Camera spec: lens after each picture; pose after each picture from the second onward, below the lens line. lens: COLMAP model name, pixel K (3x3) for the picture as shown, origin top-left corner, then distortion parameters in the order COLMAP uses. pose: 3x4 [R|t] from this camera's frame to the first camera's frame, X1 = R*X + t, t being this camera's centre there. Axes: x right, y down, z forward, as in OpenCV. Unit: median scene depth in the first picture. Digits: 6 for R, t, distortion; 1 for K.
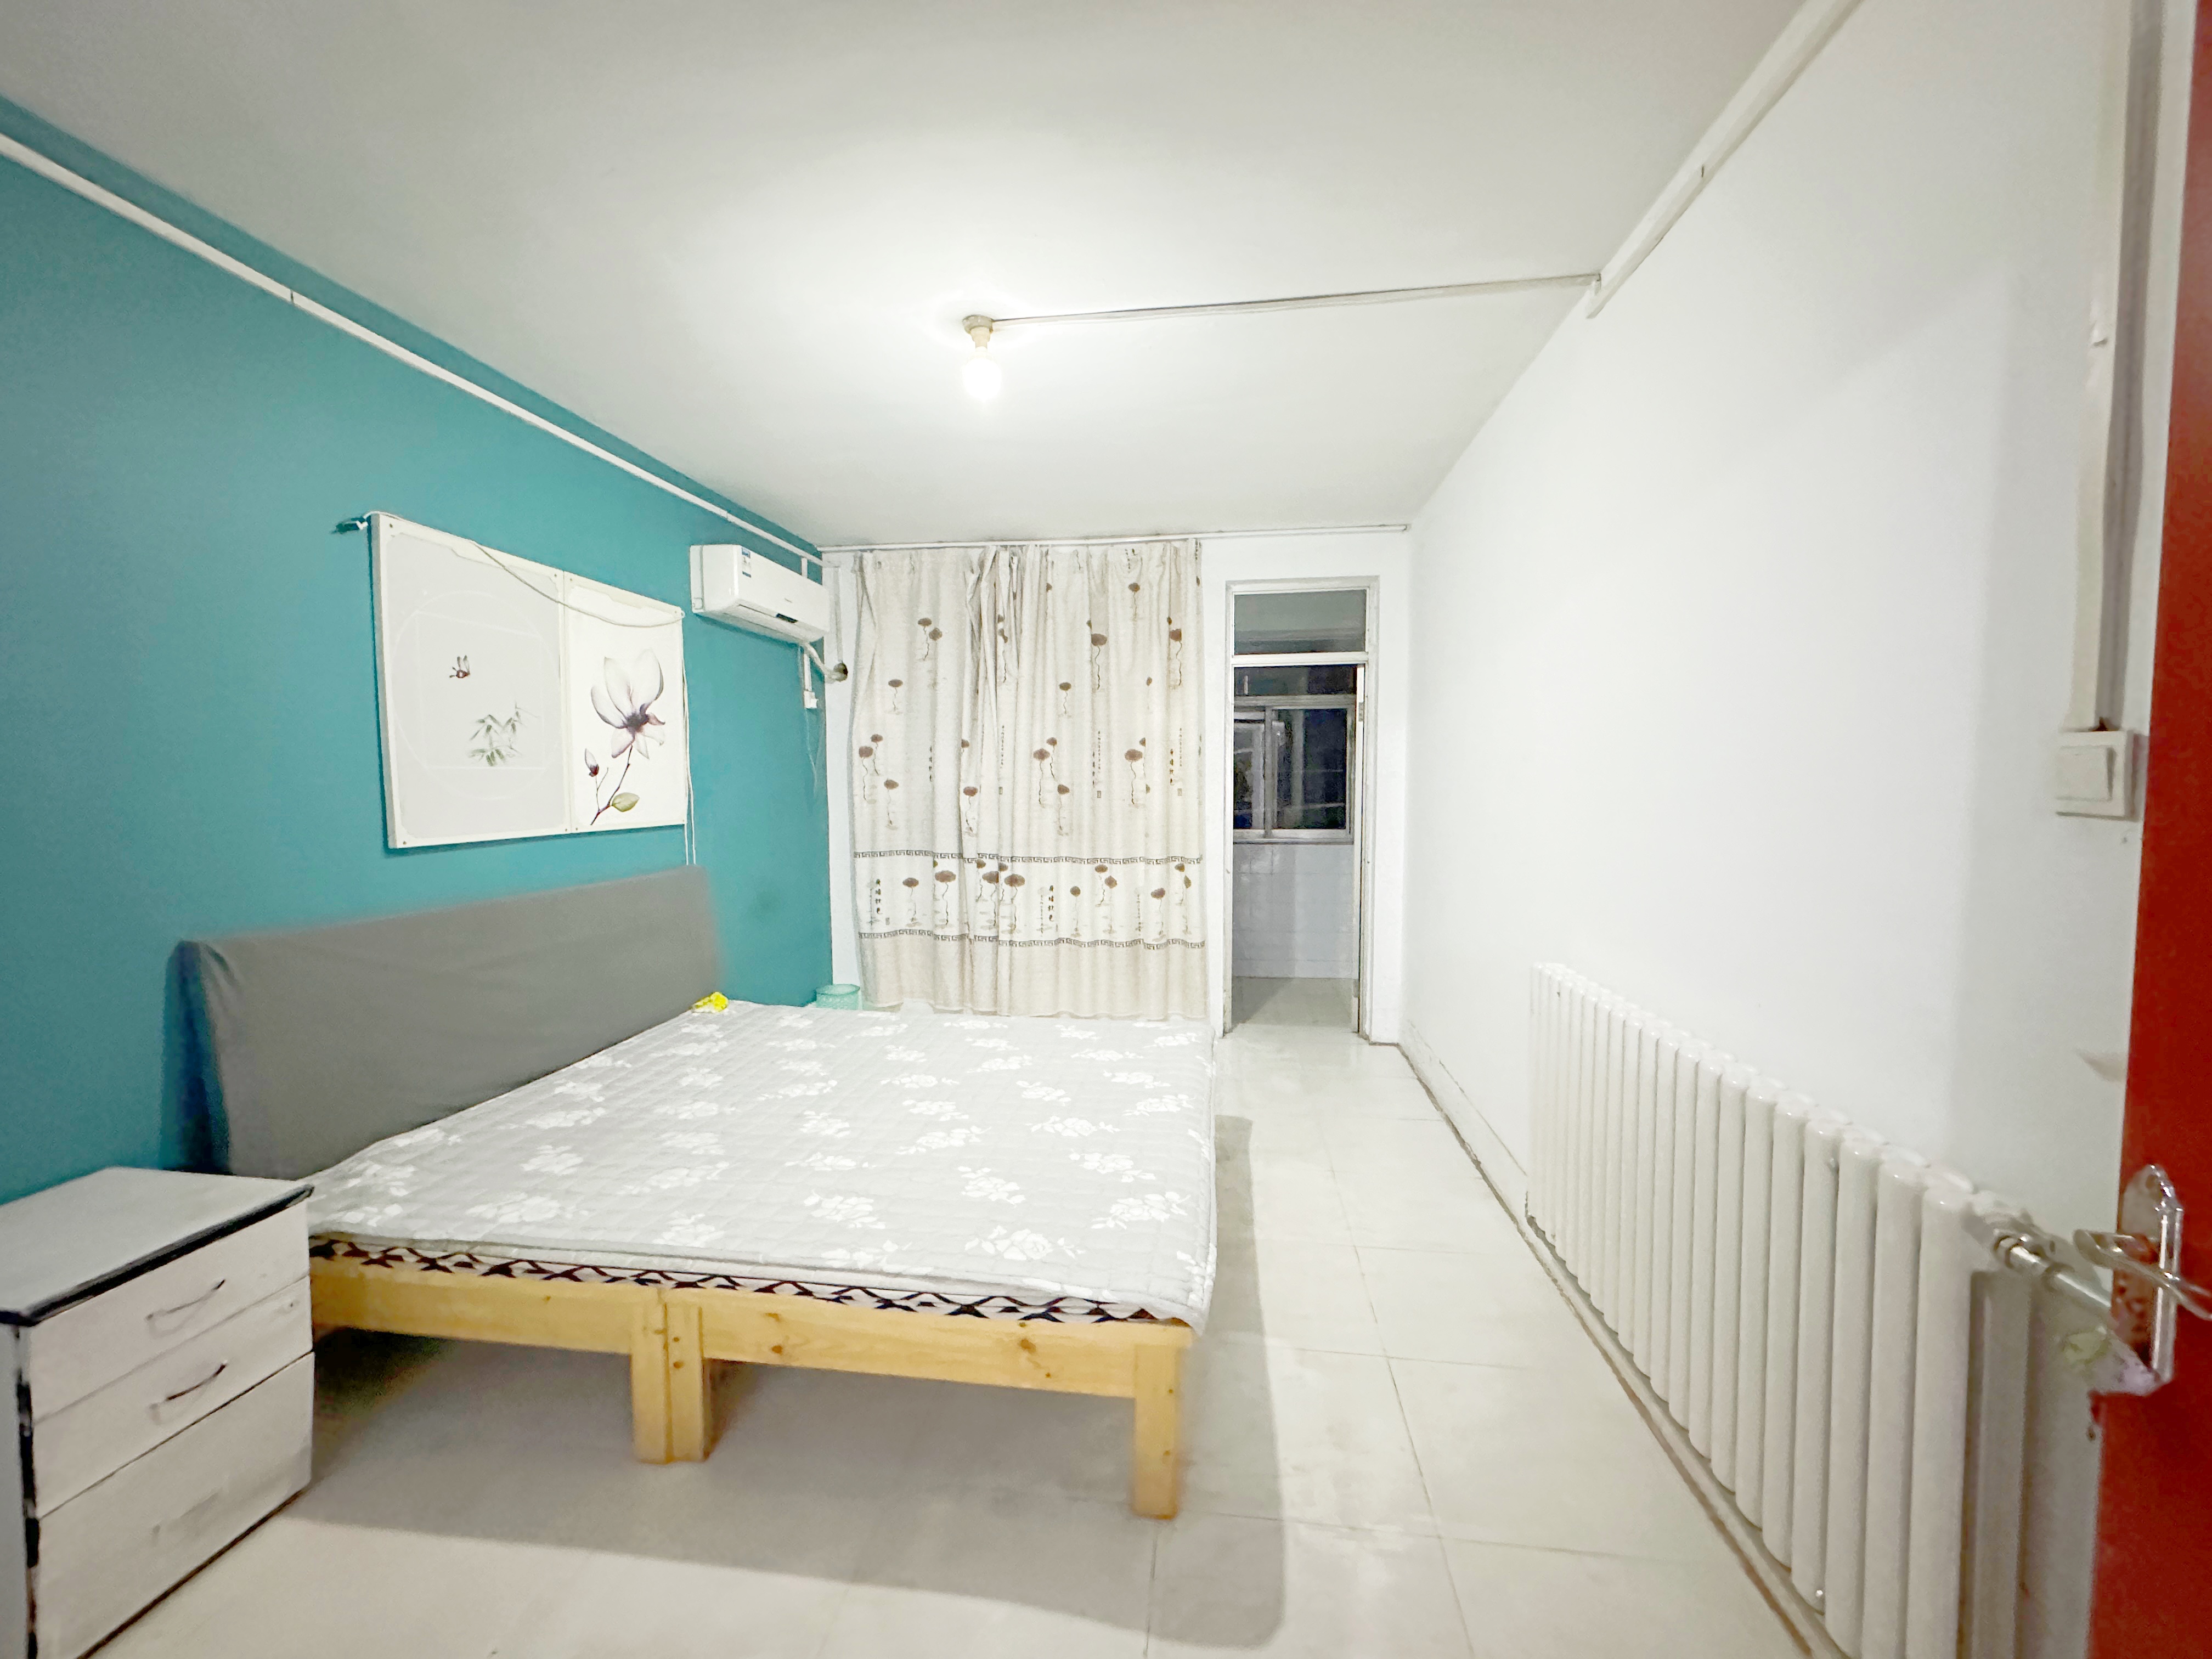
lens RADIAL K [[848.1, 0, 1106.0], [0, 848.1, 829.5], [0, 0, 1]] dist [-0.000291, -0.000016]
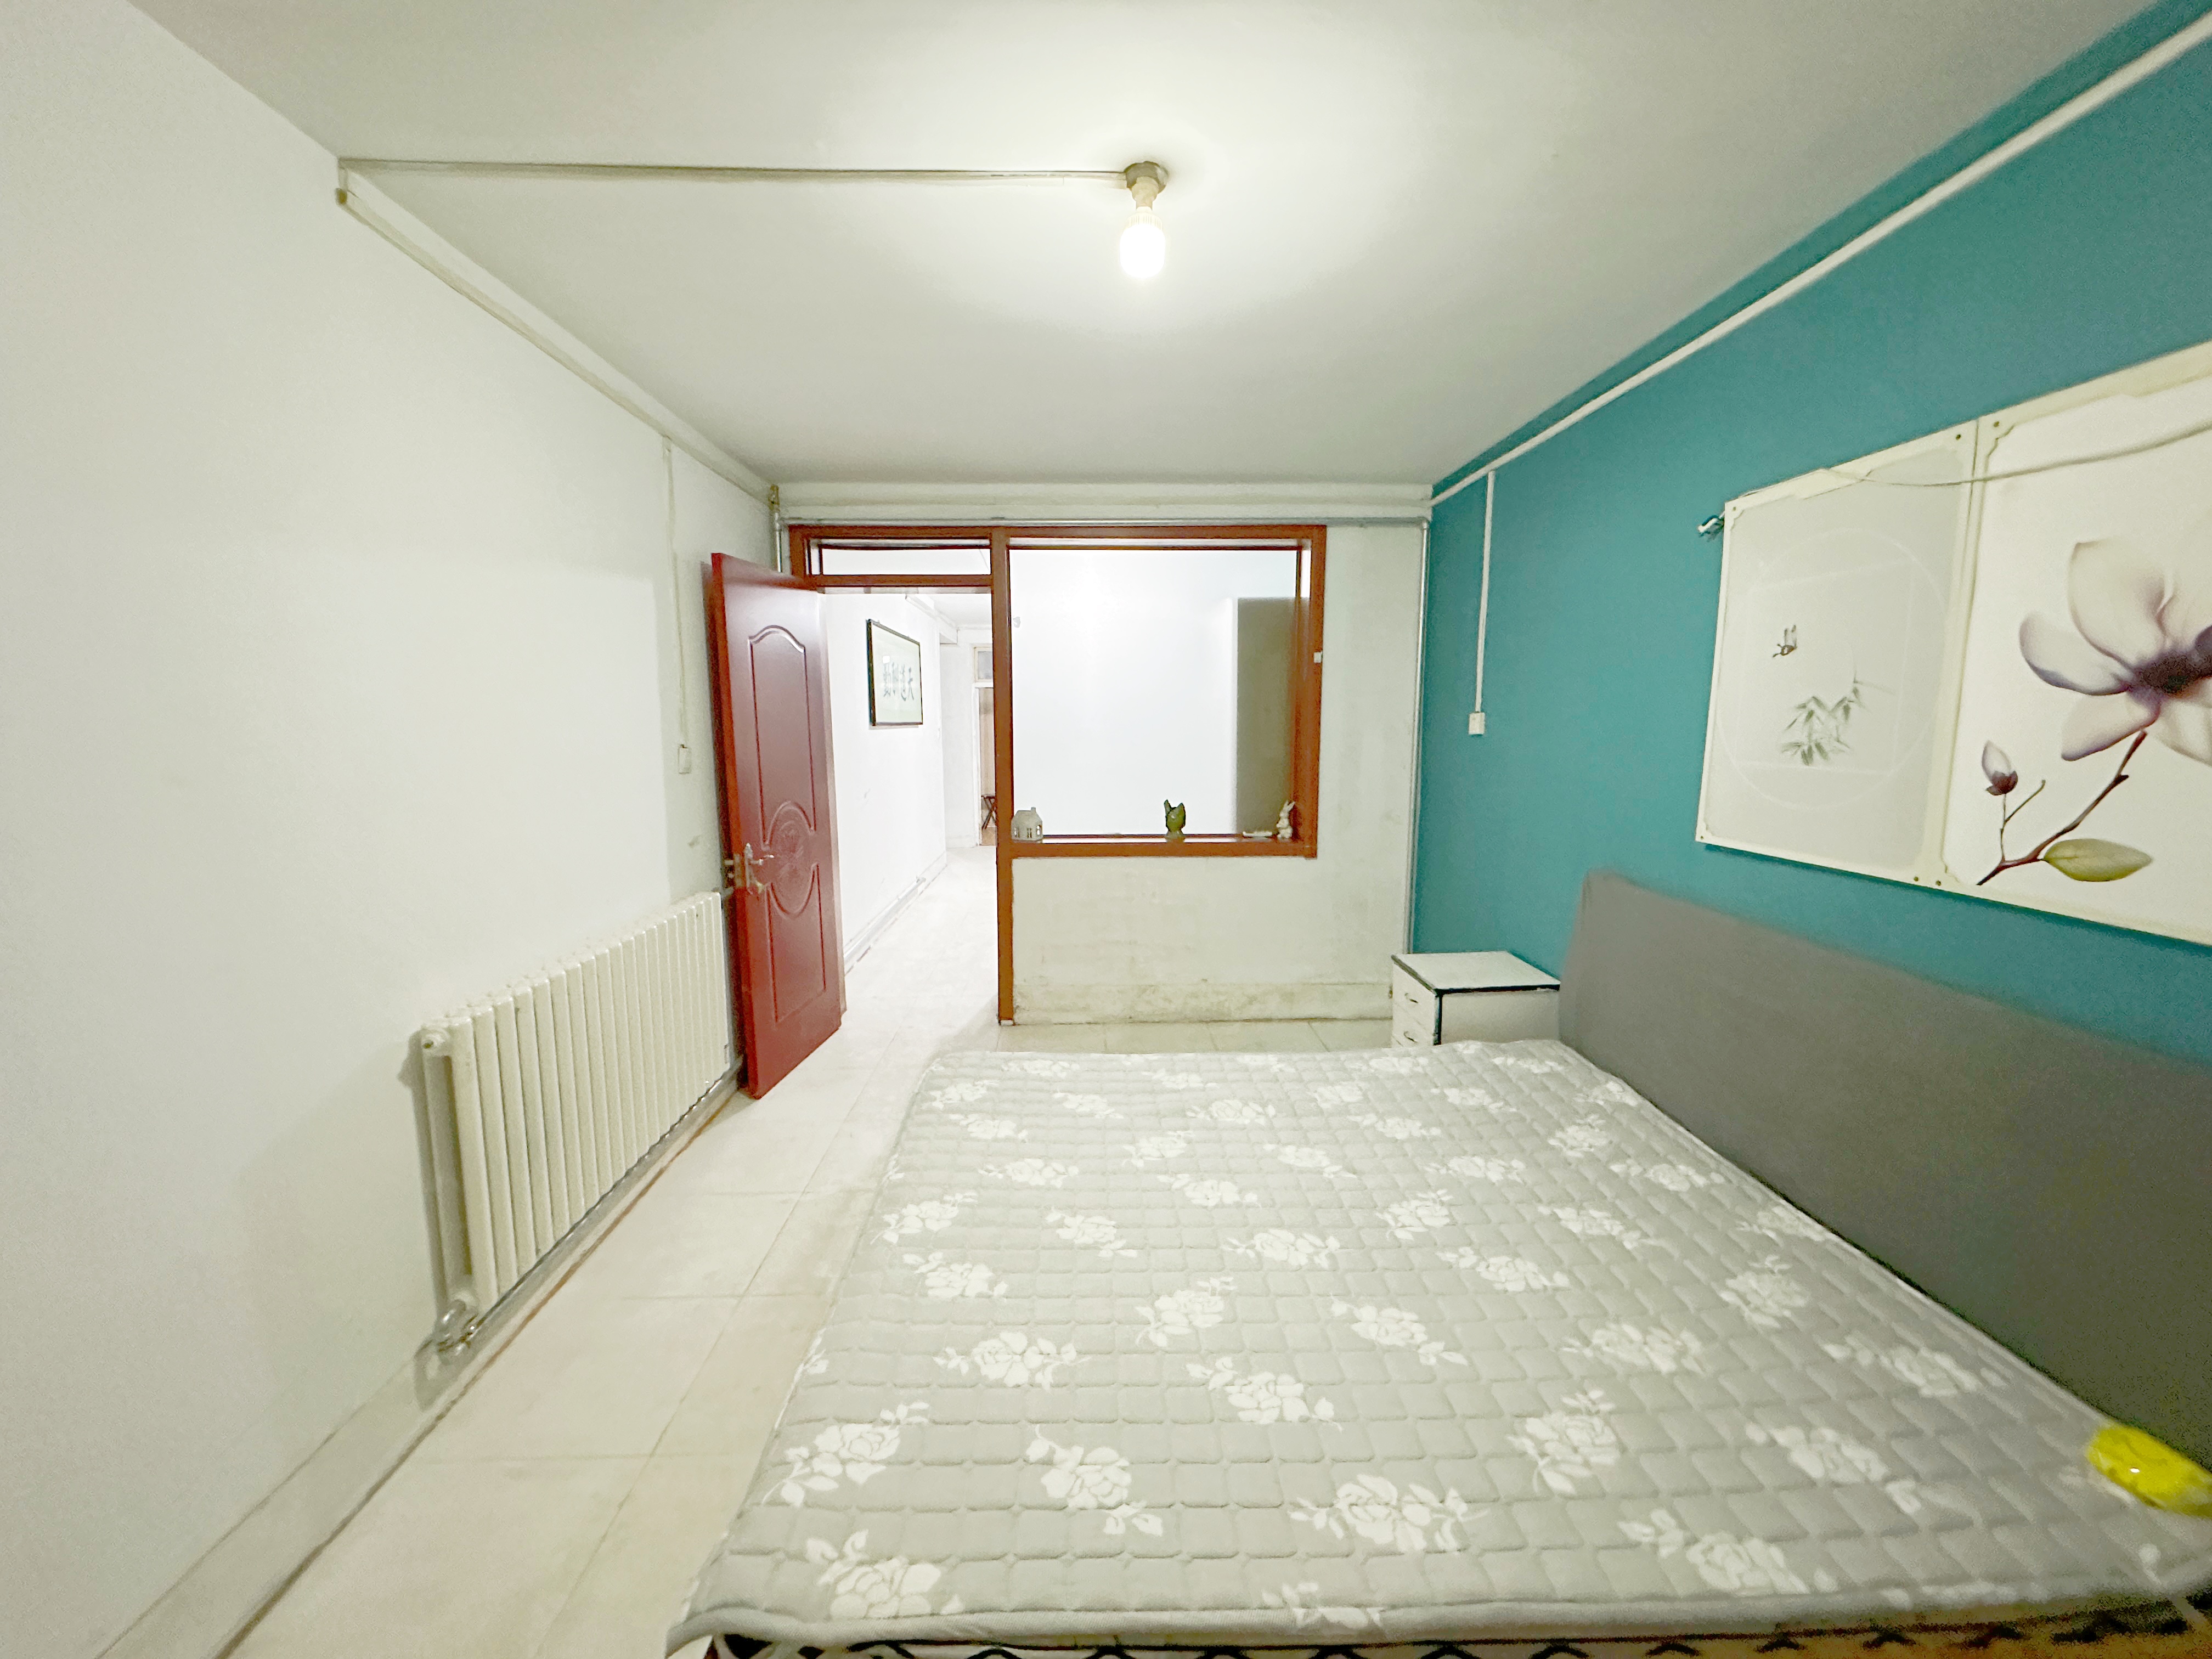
lens RADIAL K [[848.1, 0, 1106.0], [0, 848.1, 829.5], [0, 0, 1]] dist [-0.000291, -0.000016]
pose [[-0.988925, 0.021635, -0.146830, -0.026466], [-0.002592, 0.986650, 0.162836, -0.154227], [0.148393, 0.161414, -0.975667, 1.700289]]
